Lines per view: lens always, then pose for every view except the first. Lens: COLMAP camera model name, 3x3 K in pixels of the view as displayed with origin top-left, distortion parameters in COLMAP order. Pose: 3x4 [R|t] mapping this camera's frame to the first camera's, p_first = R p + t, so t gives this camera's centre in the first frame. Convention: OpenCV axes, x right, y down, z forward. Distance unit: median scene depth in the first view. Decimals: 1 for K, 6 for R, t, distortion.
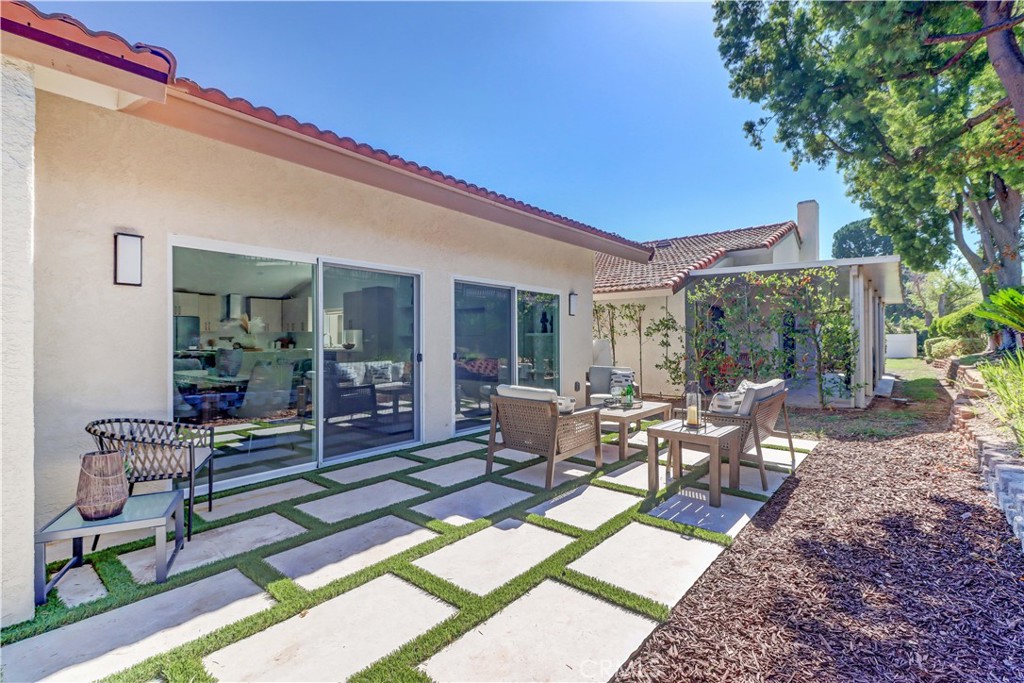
lens RADIAL K [[475.9, 0, 535.5], [0, 475.9, 333.4], [0, 0, 1]] dist [0.005410, -0.005146]
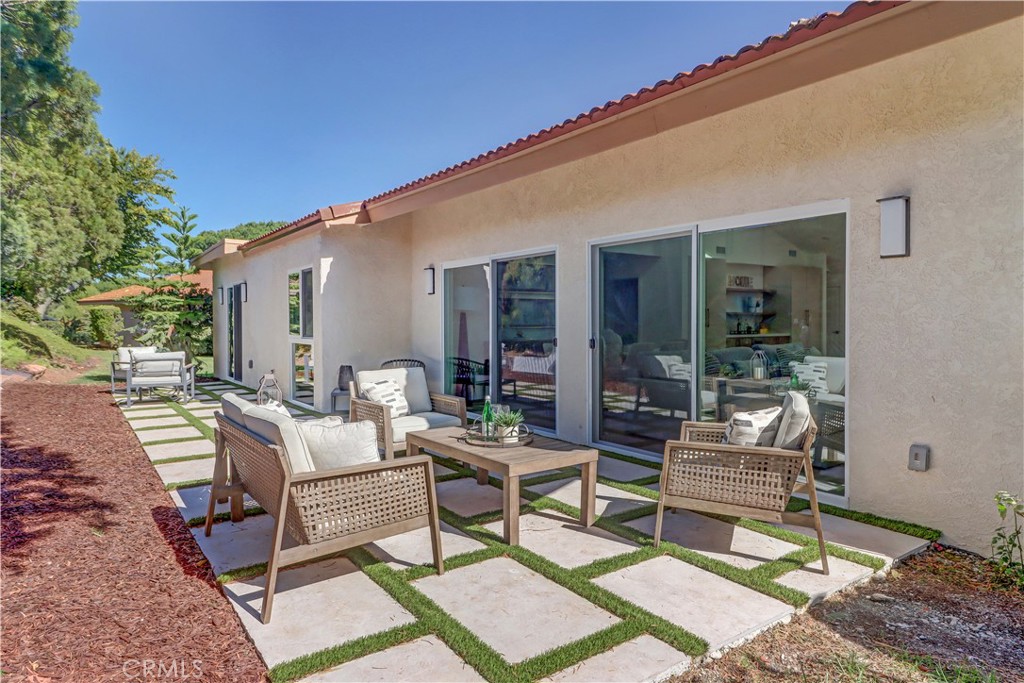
lens RADIAL K [[602.4, 0, 514.4], [0, 602.4, 335.6], [0, 0, 1]] dist [0.001360, -0.000713]
pose [[-0.278472, 0.025496, -0.960106, 0.947802], [0.017388, 0.999618, 0.021503, 0.012999], [0.960287, -0.010706, -0.278809, 1.305922]]
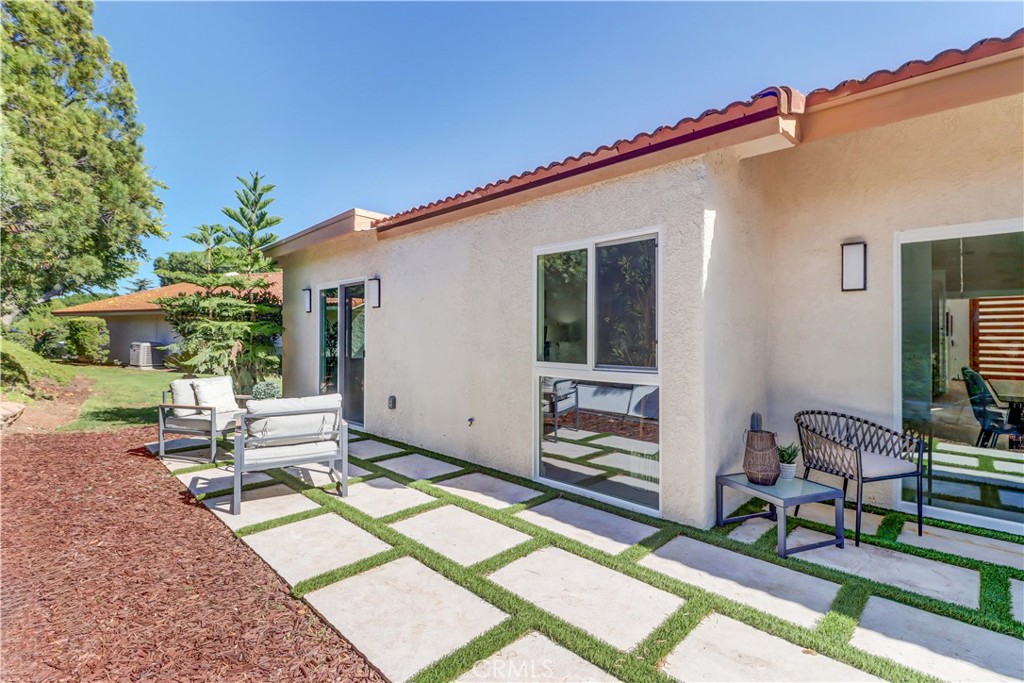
lens RADIAL K [[475.9, 0, 515.1], [0, 475.9, 341.3], [0, 0, 1]] dist [0.005410, -0.005146]
pose [[-0.123932, 0.007250, -0.992264, 0.367201], [0.007247, 0.999953, 0.006401, -0.000622], [0.992264, -0.006397, -0.123978, 0.458281]]
